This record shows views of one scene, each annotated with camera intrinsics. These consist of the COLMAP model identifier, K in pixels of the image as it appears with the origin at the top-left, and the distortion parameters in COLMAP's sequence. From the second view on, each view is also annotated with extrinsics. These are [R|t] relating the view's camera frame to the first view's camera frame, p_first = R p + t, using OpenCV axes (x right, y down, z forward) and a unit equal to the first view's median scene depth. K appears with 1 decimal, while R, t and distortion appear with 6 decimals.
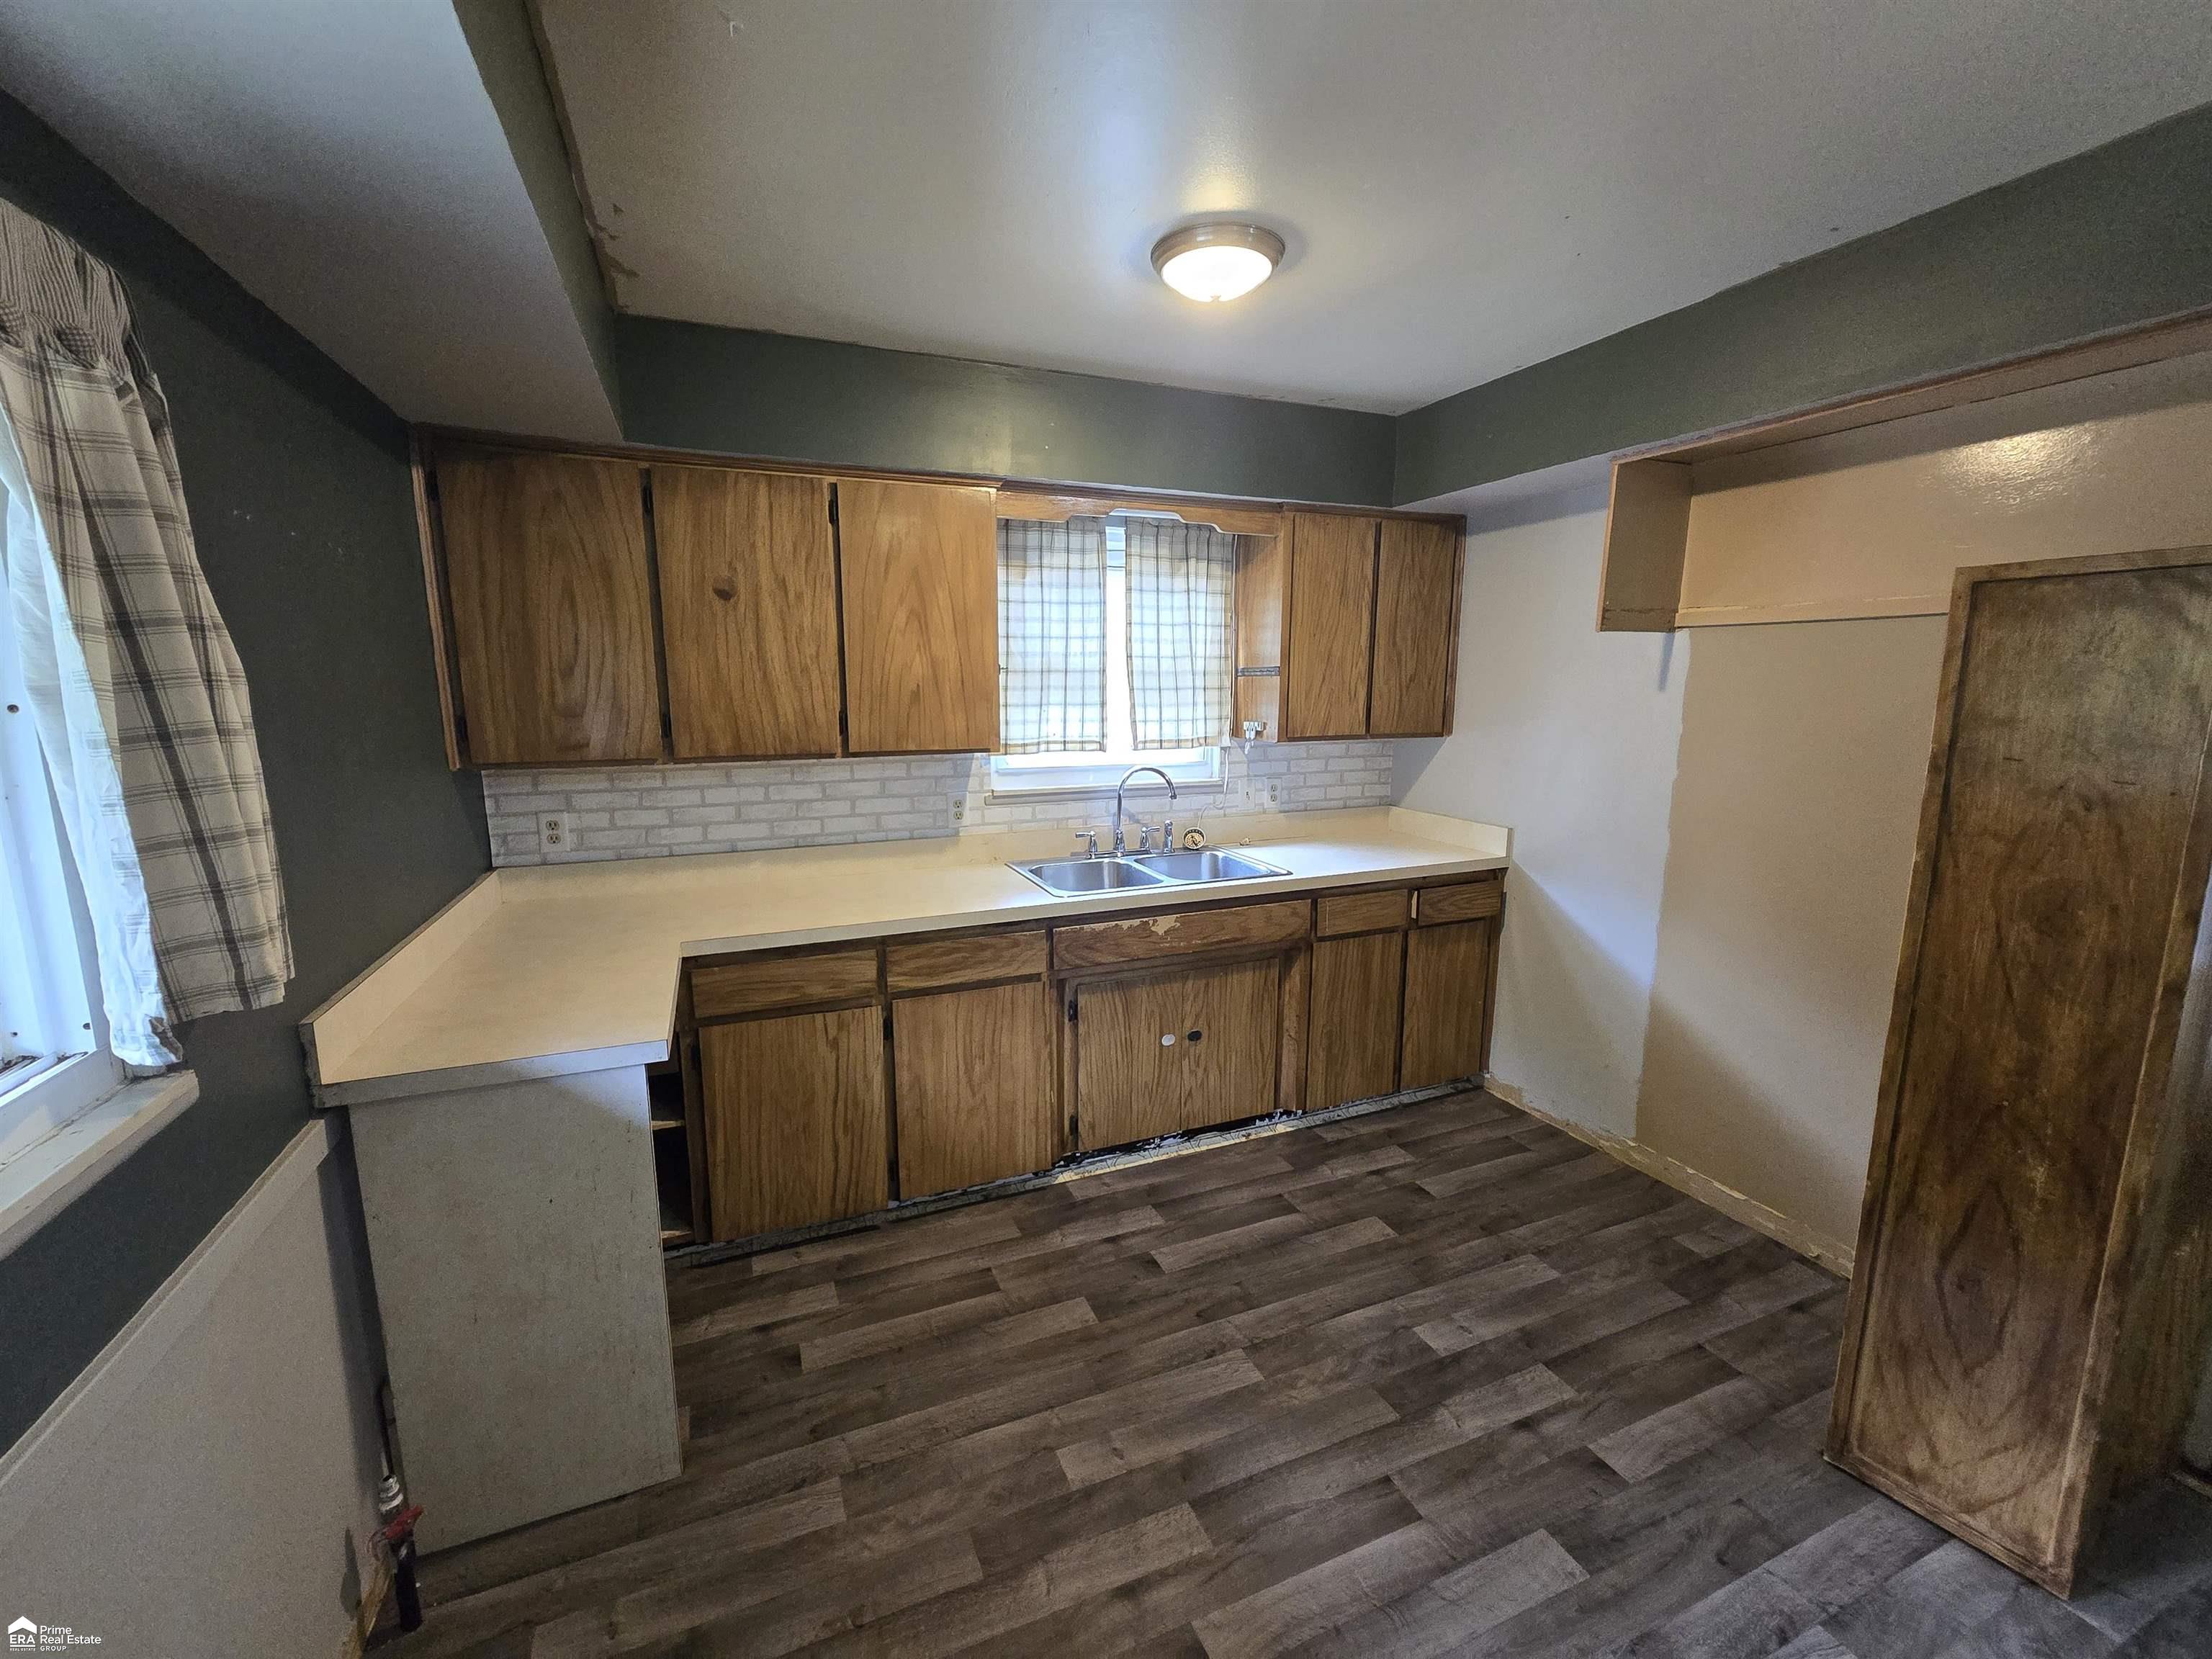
lens RADIAL K [[910.0, 0, 1099.2], [0, 910.0, 839.5], [0, 0, 1]] dist [-0.000996, -0.000269]
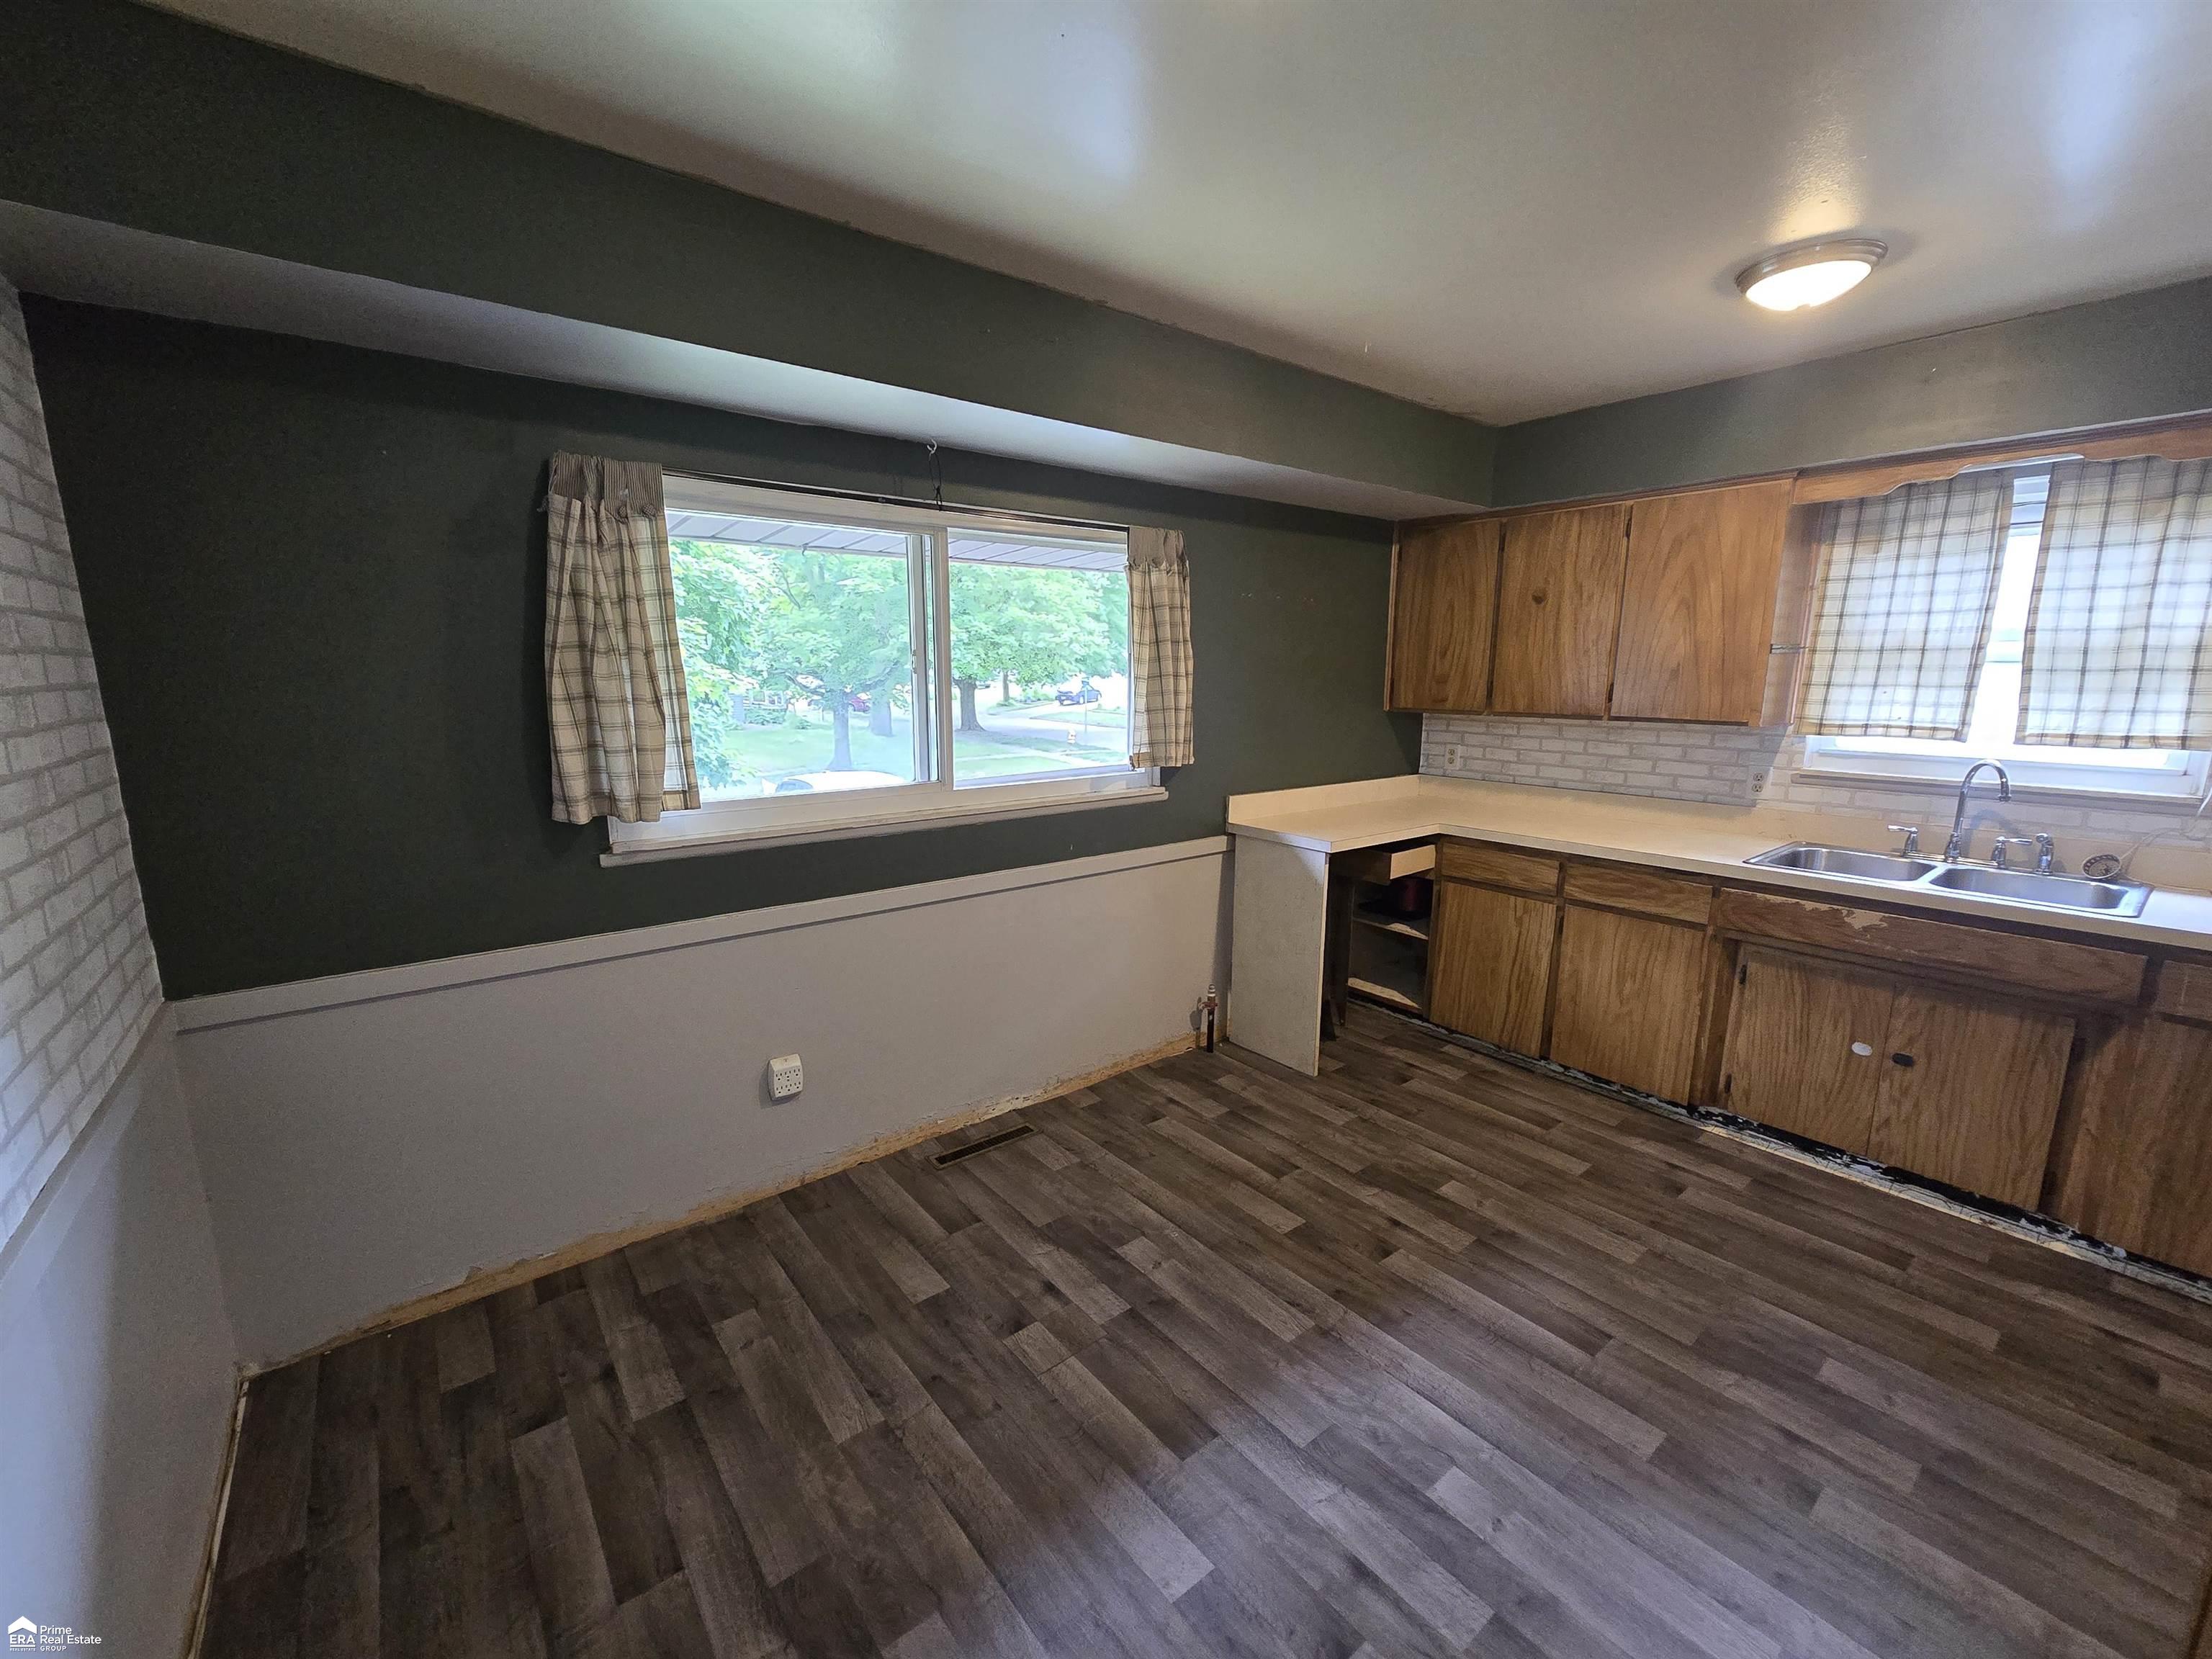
lens RADIAL K [[910.0, 0, 1099.2], [0, 910.0, 839.5], [0, 0, 1]] dist [-0.000996, -0.000269]
pose [[0.272630, 0.182289, -0.944692, 0.736536], [-0.167031, 0.975945, 0.140116, 0.013147], [0.947509, 0.119594, 0.296520, -0.035382]]
